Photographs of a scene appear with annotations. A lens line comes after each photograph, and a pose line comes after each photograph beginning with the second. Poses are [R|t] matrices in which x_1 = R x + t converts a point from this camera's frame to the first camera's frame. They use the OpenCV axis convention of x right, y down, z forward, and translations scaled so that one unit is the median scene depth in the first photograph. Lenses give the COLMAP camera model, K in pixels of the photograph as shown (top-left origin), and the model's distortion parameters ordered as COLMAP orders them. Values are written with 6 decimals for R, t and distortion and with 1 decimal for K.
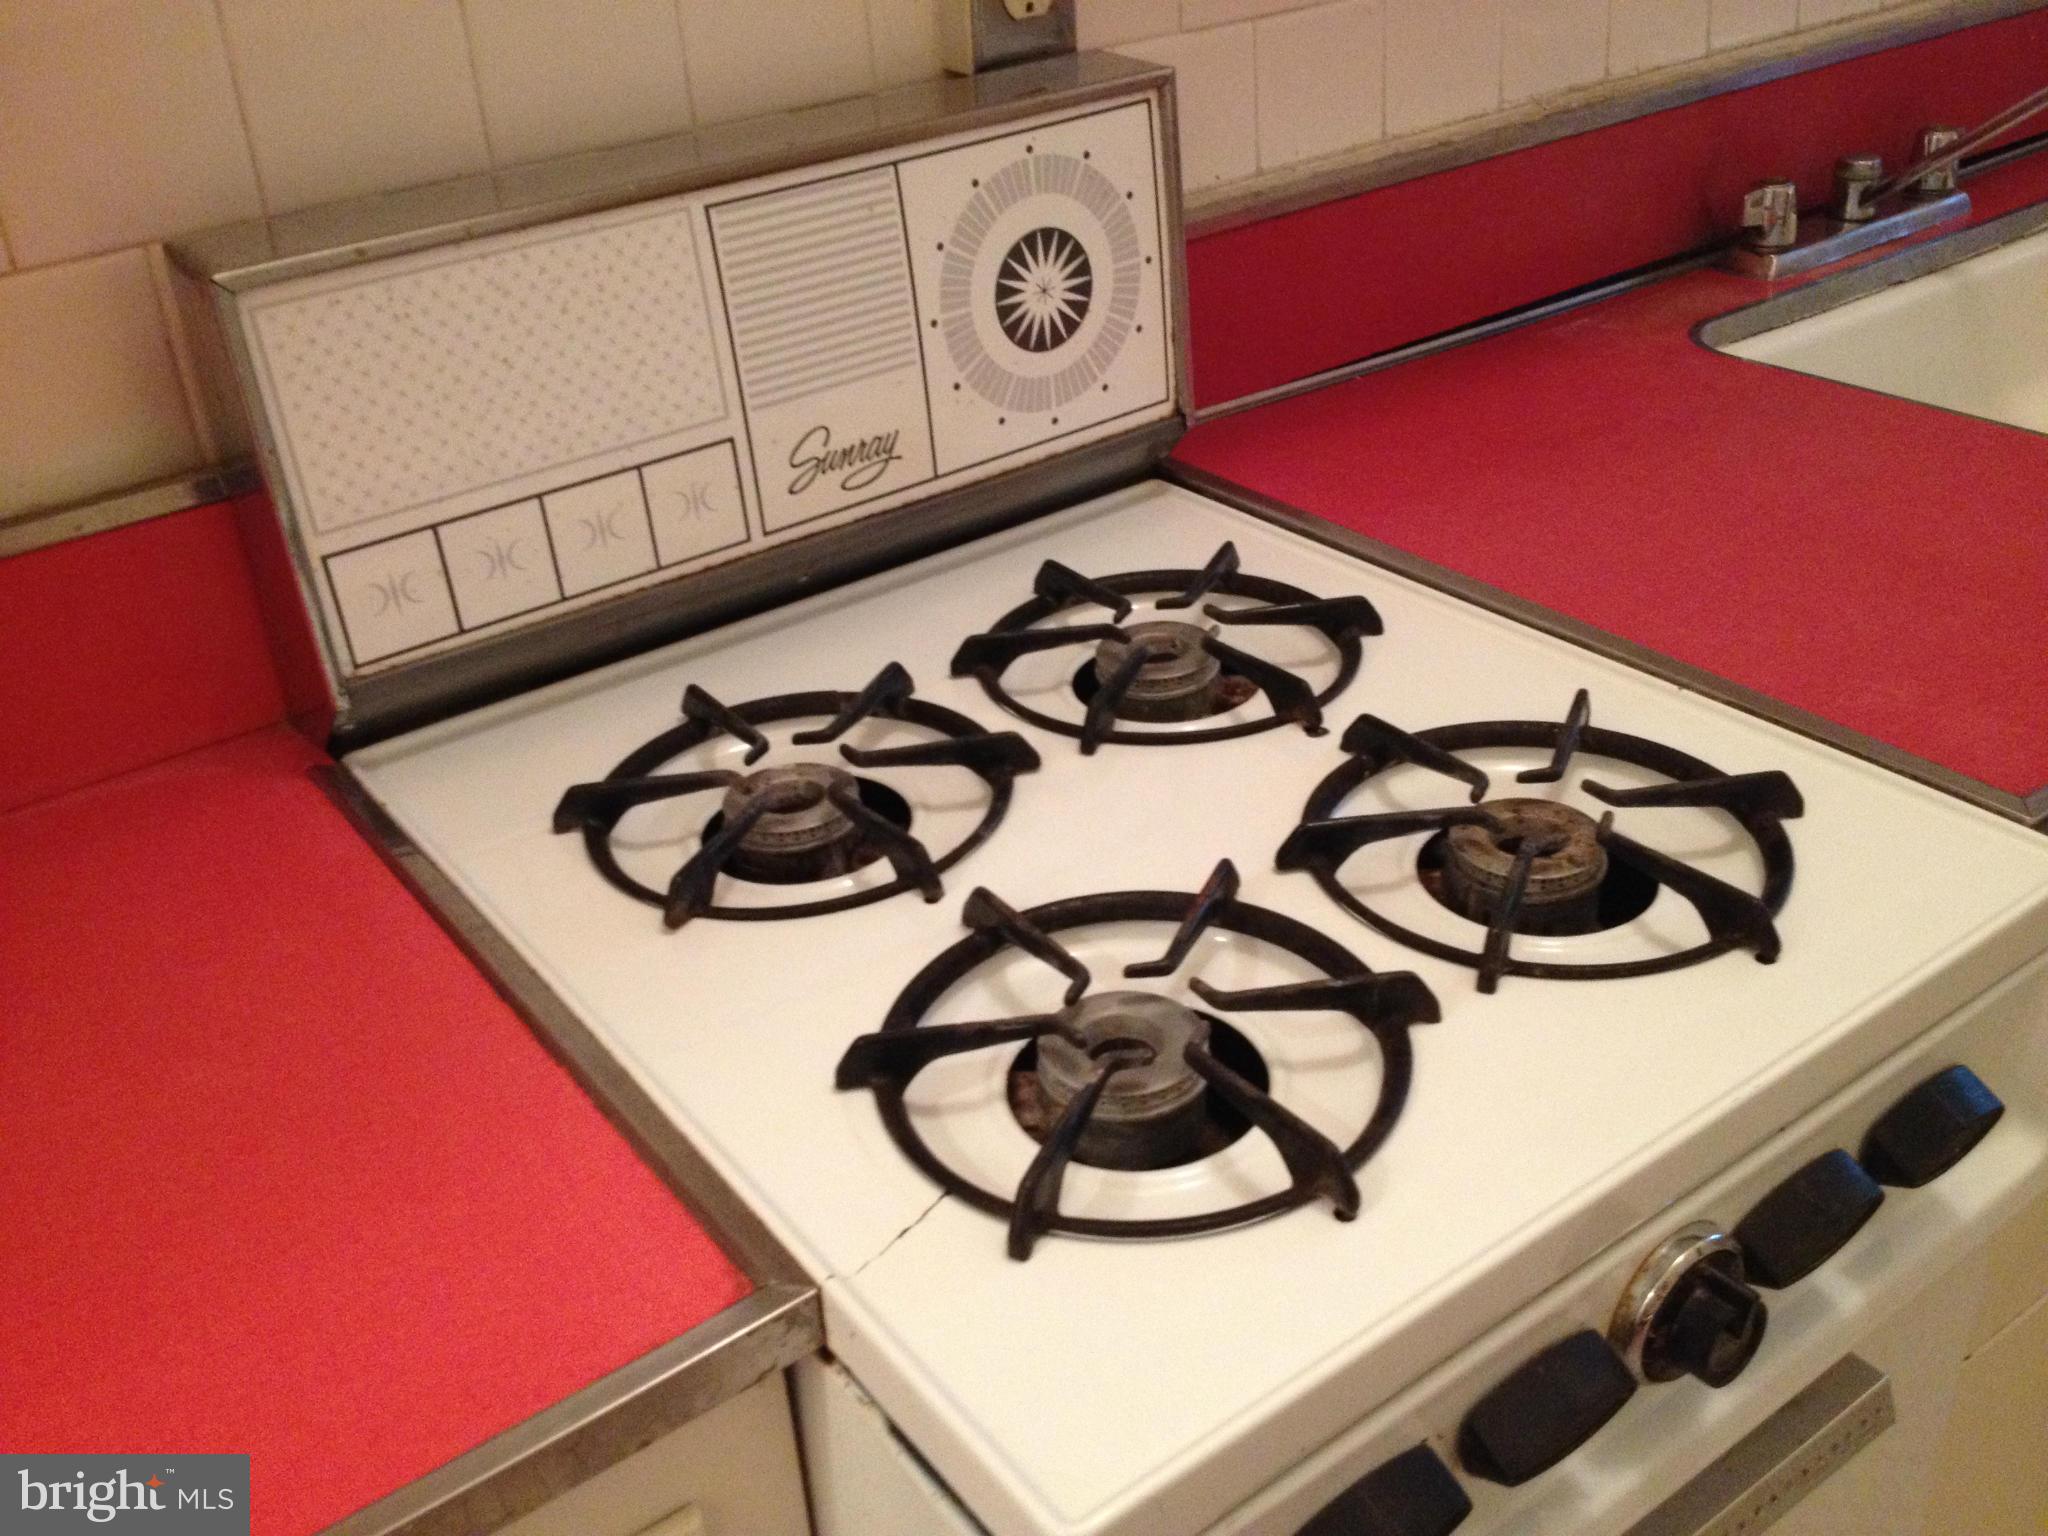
lens RADIAL K [[1889.3, 0, 1020.5], [0, 1889.3, 797.3], [0, 0, 1]] dist [0.024127, -0.006450]
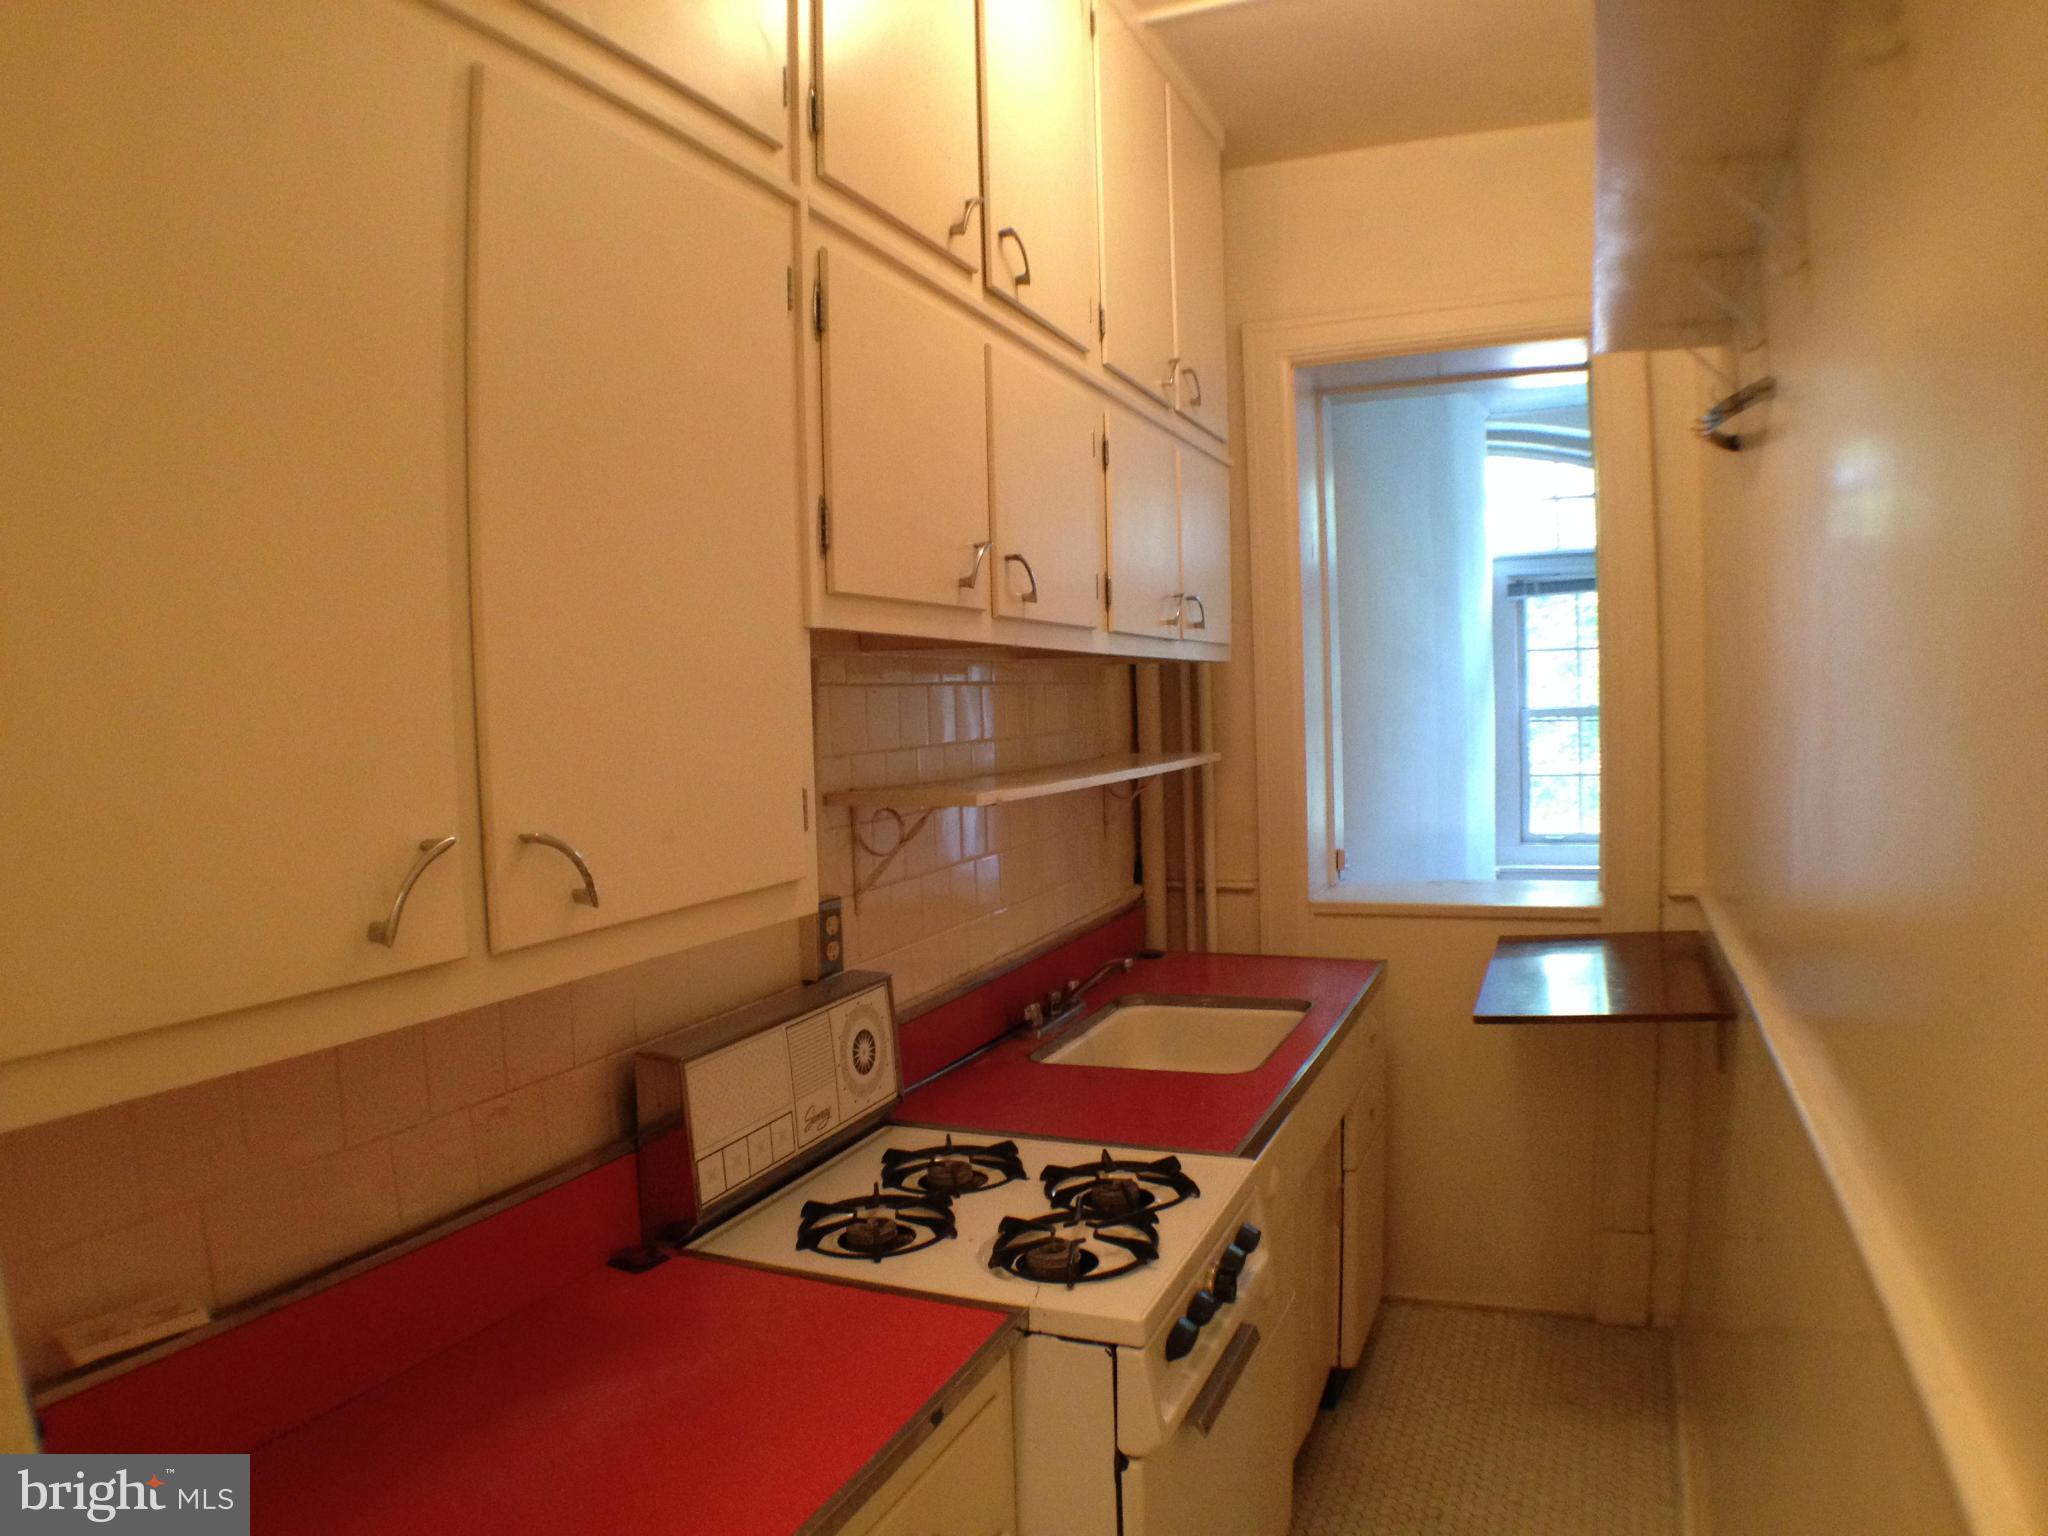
lens RADIAL K [[1321.7, 0, 1024.0], [0, 1321.7, 768.0], [0, 0, 1]] dist [-0.147388, -0.003590]
pose [[0.853587, 0.014732, 0.520741, -0.787989], [0.249305, 0.866153, -0.433159, 0.250819], [-0.457423, 0.499562, 0.735664, -0.689932]]
